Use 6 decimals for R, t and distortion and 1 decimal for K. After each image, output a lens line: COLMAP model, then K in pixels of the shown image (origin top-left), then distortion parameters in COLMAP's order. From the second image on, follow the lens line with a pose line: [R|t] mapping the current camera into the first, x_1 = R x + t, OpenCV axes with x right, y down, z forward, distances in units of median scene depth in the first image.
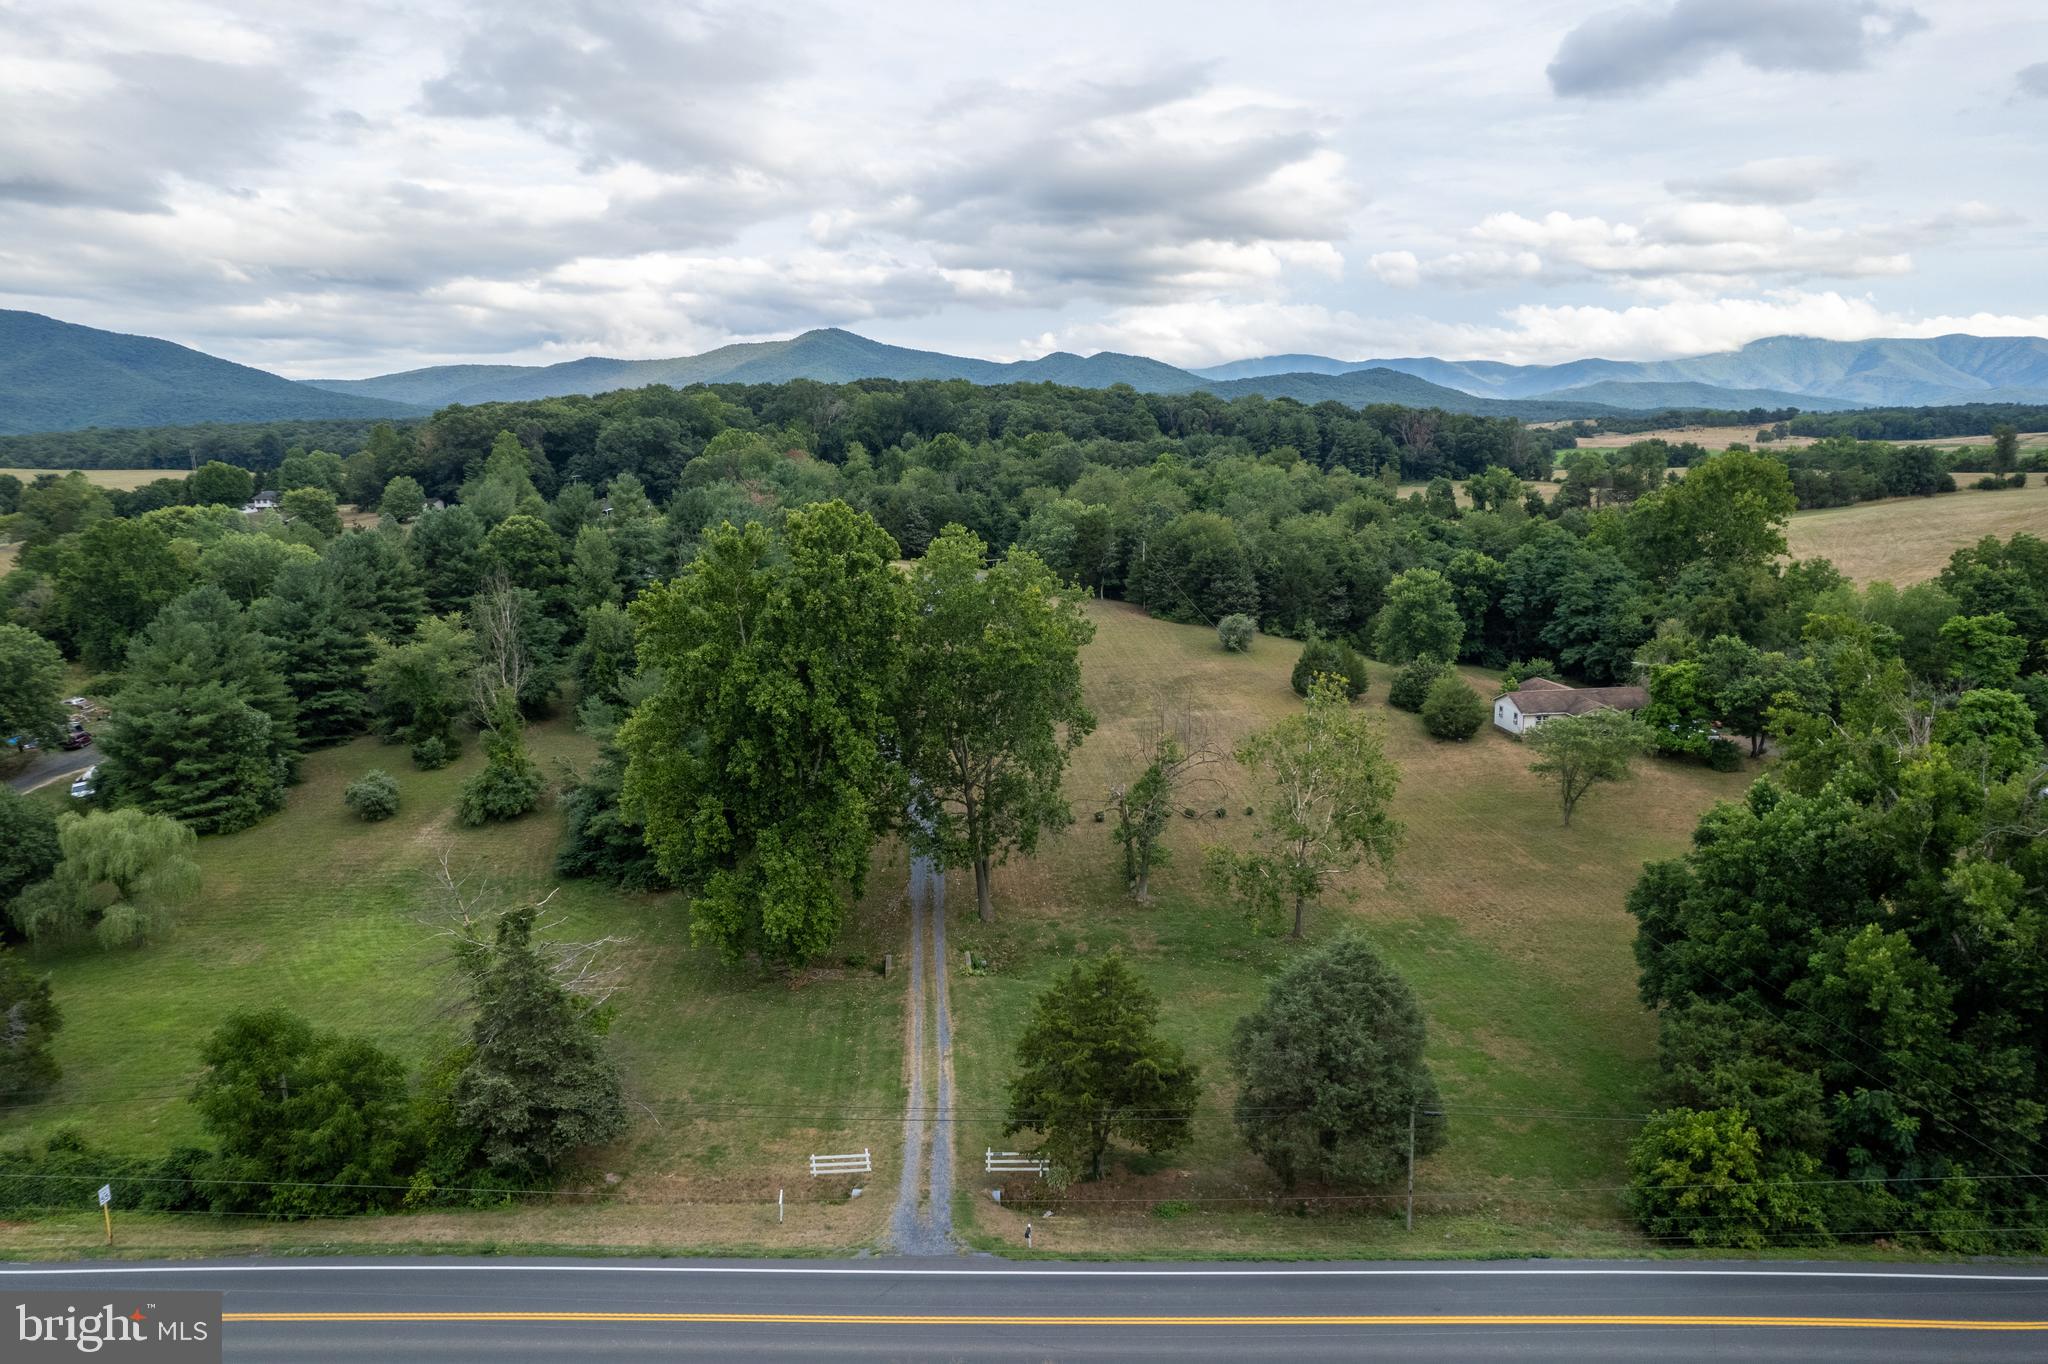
lens RADIAL K [[1316.6, 0, 1030.1], [0, 1316.6, 693.0], [0, 0, 1]] dist [-0.072622, 0.065375]
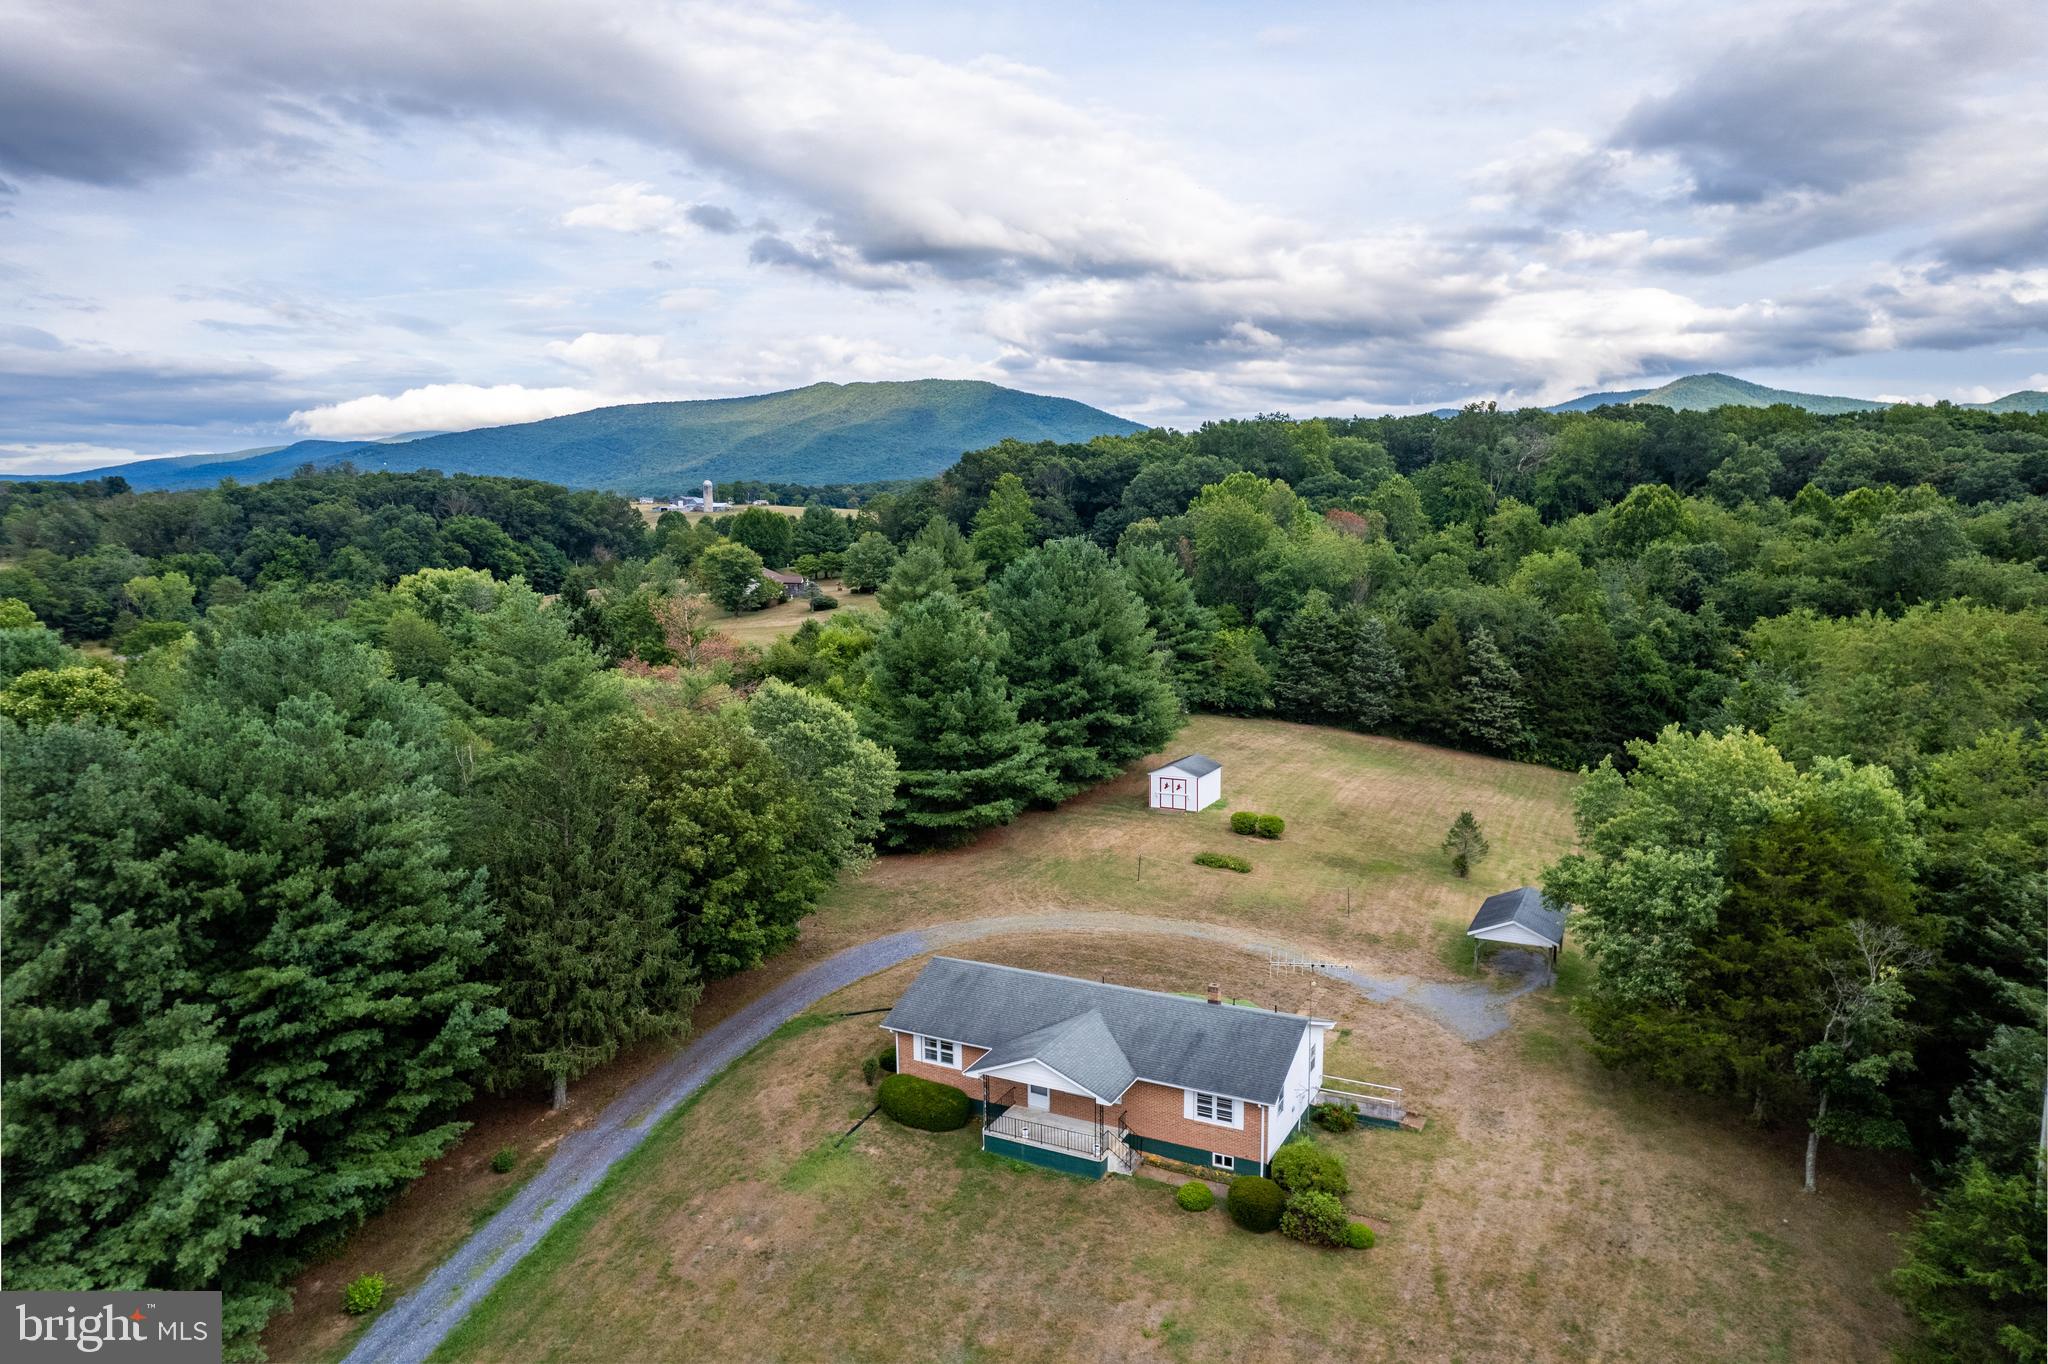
lens RADIAL K [[1316.6, 0, 1030.1], [0, 1316.6, 693.0], [0, 0, 1]] dist [-0.072622, 0.065375]
pose [[0.810731, 0.097796, -0.577193, 0.045263], [-0.120165, 0.992754, -0.000578, -0.096672], [0.572954, 0.069827, 0.816608, 0.497951]]
